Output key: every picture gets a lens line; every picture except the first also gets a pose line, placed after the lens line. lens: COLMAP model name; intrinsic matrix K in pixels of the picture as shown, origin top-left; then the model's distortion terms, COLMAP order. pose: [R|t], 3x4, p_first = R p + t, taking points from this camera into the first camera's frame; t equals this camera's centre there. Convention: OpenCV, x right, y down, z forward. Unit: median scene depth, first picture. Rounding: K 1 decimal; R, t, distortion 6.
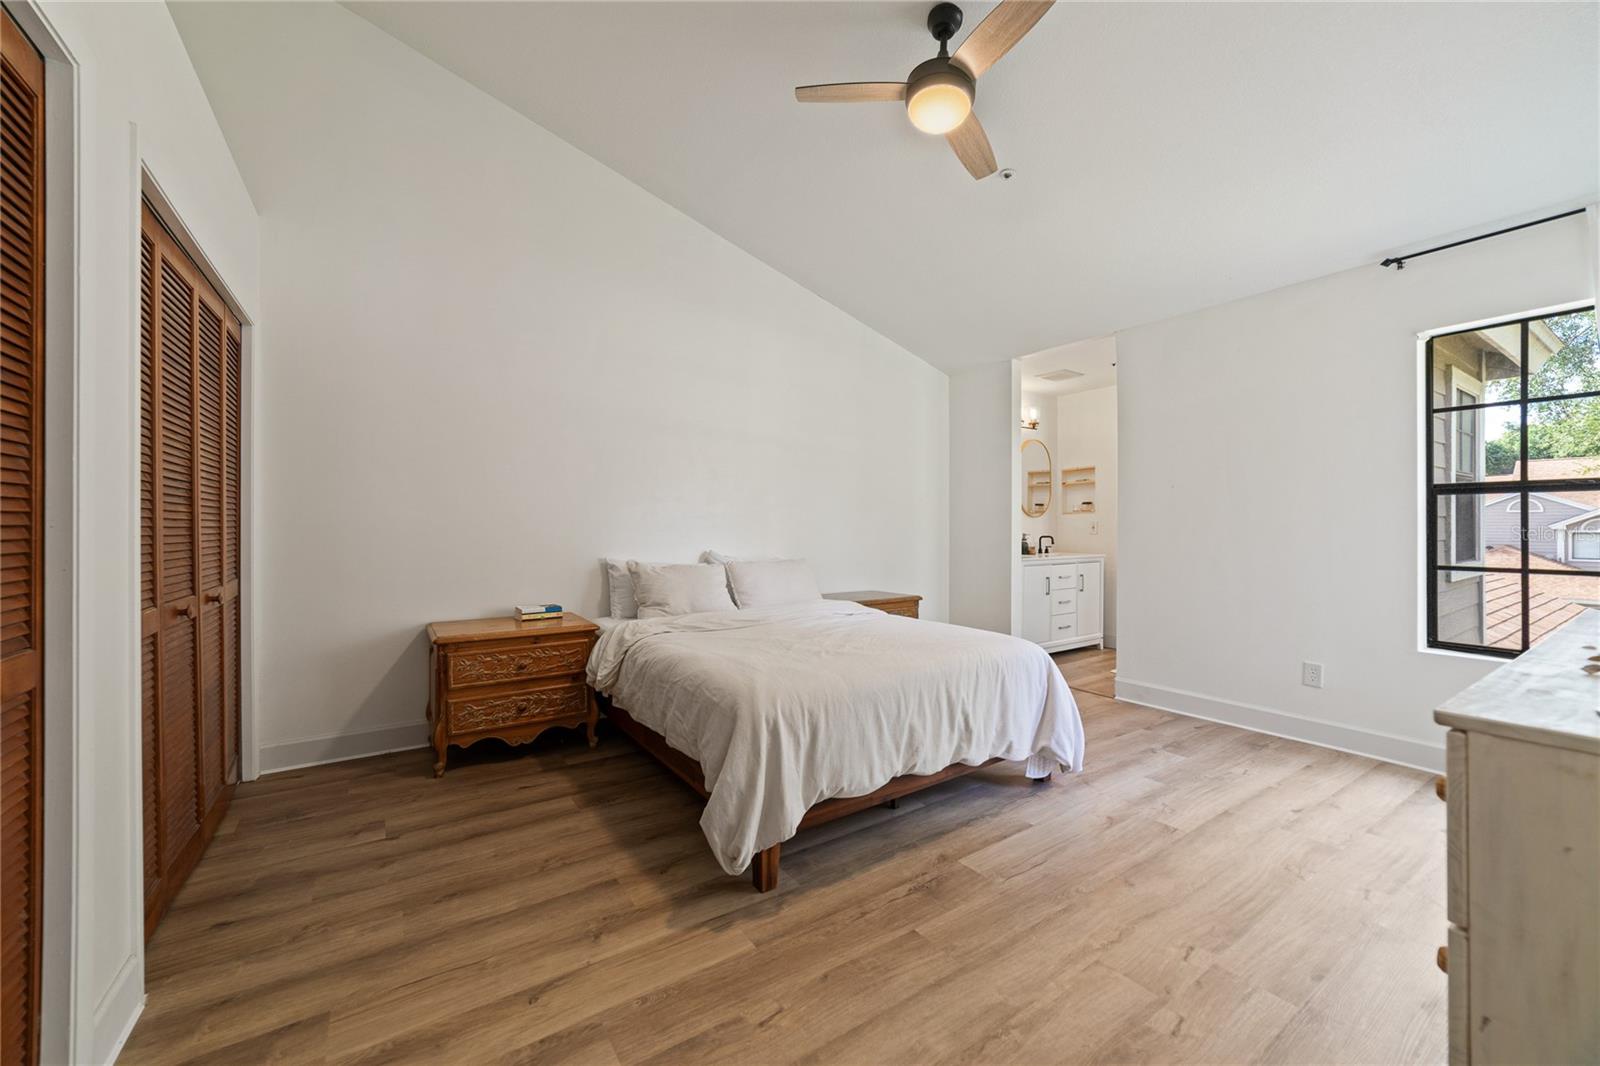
lens RADIAL K [[626.8, 0, 783.5], [0, 626.8, 522.9], [0, 0, 1]] dist [-0.003151, 0.000193]
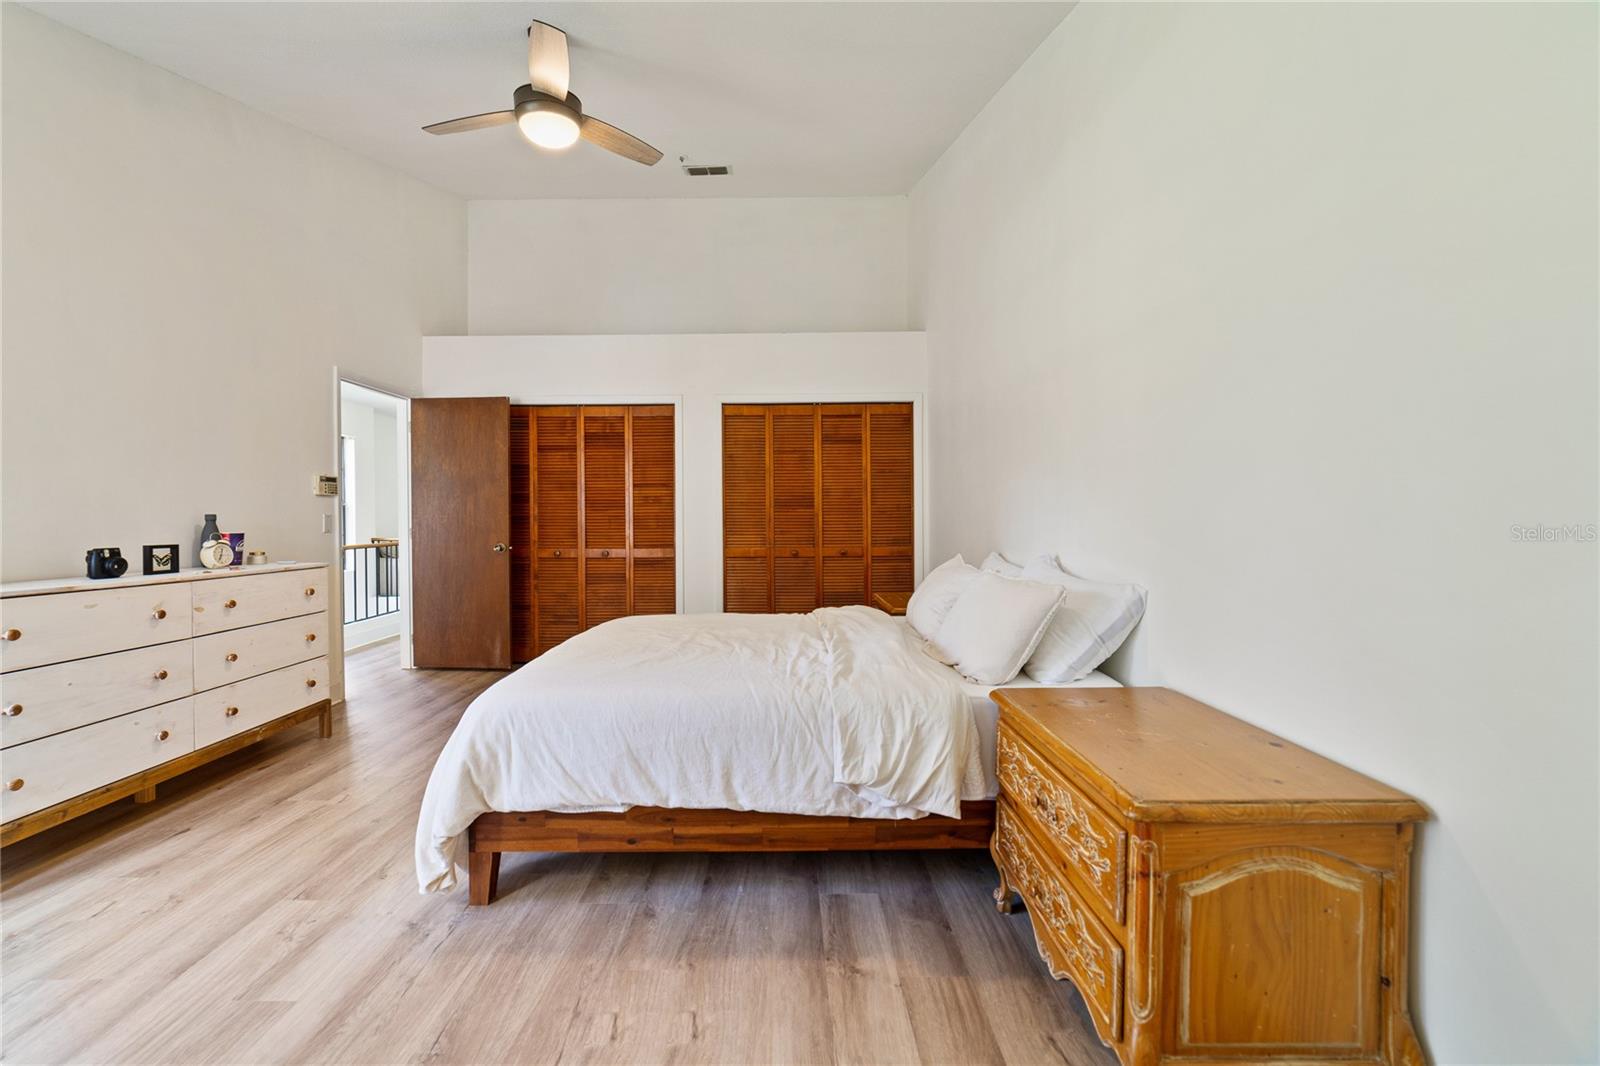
lens RADIAL K [[626.8, 0, 783.5], [0, 626.8, 522.9], [0, 0, 1]] dist [-0.003151, 0.000193]
pose [[-0.553273, -0.002228, -0.832997, 0.777275], [0.003185, 0.999983, -0.004790, 0.012798], [0.832994, -0.005304, -0.553257, 1.609248]]
